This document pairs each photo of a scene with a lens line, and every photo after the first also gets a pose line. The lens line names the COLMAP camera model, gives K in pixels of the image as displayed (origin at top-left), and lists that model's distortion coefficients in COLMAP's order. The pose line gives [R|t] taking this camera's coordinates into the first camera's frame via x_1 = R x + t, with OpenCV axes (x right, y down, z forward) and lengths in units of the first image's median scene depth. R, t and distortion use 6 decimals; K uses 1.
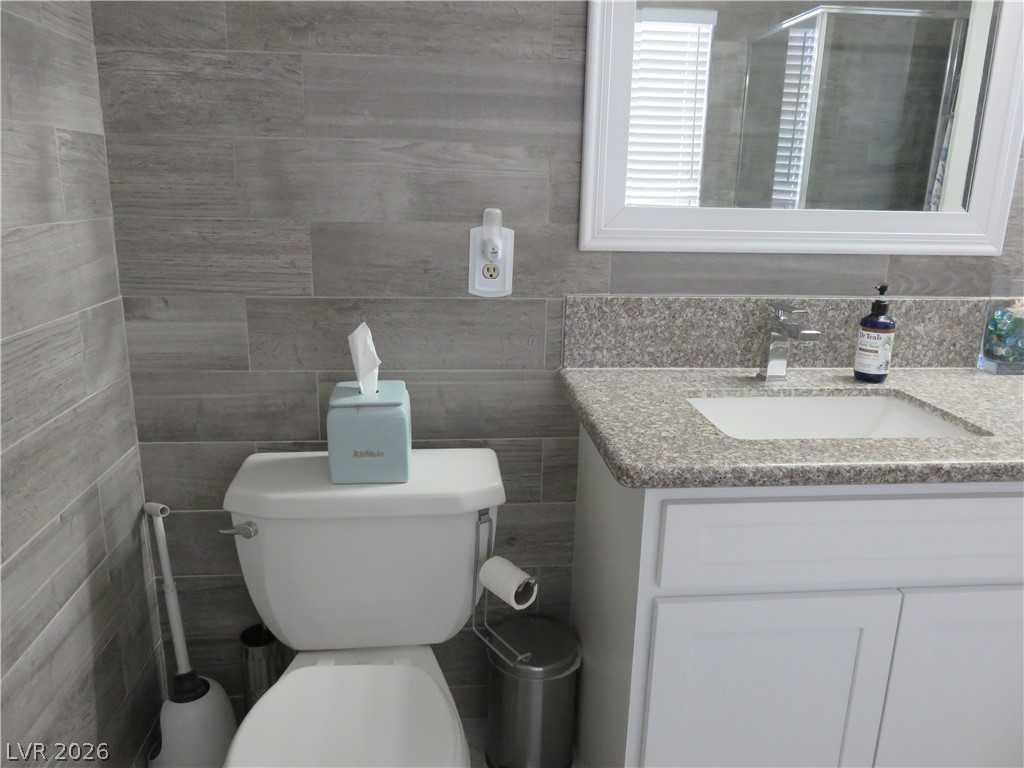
lens RADIAL K [[769.1, 0, 512.3], [0, 769.1, 381.6], [0, 0, 1]] dist [-0.011500, 0.002516]
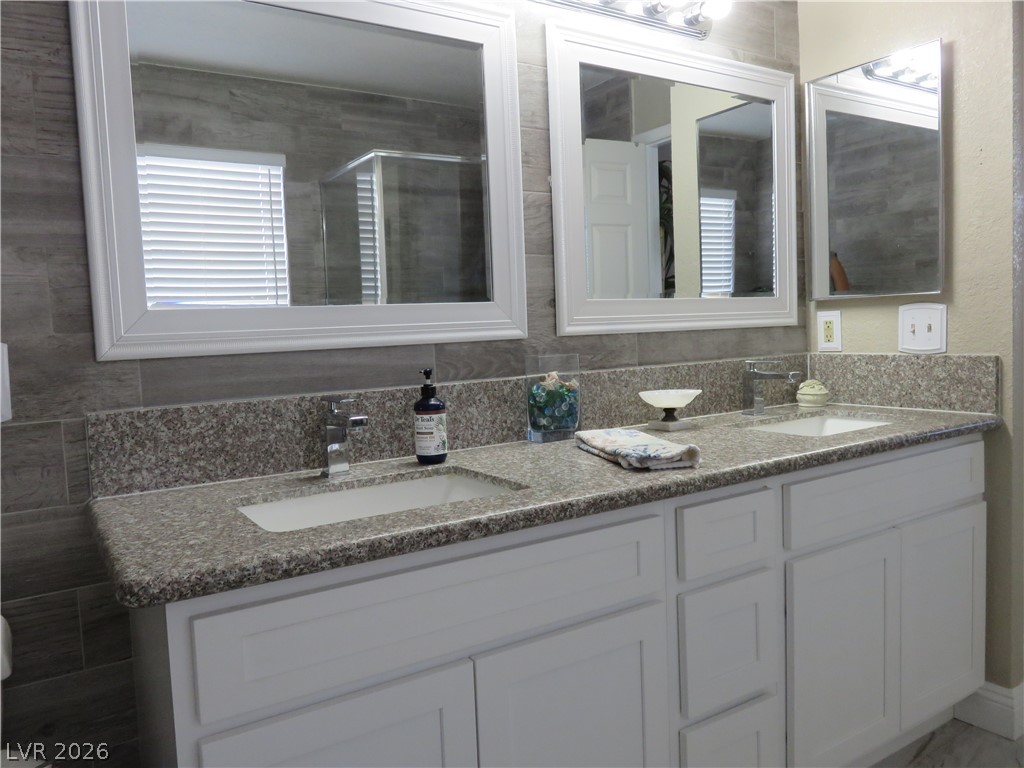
lens RADIAL K [[769.1, 0, 509.8], [0, 769.1, 384.4], [0, 0, 1]] dist [-0.011500, 0.002516]
pose [[0.889795, -0.093303, 0.446722, 0.109740], [0.174433, 0.974084, -0.143993, 0.061549], [-0.421709, 0.206047, 0.883009, 0.032396]]
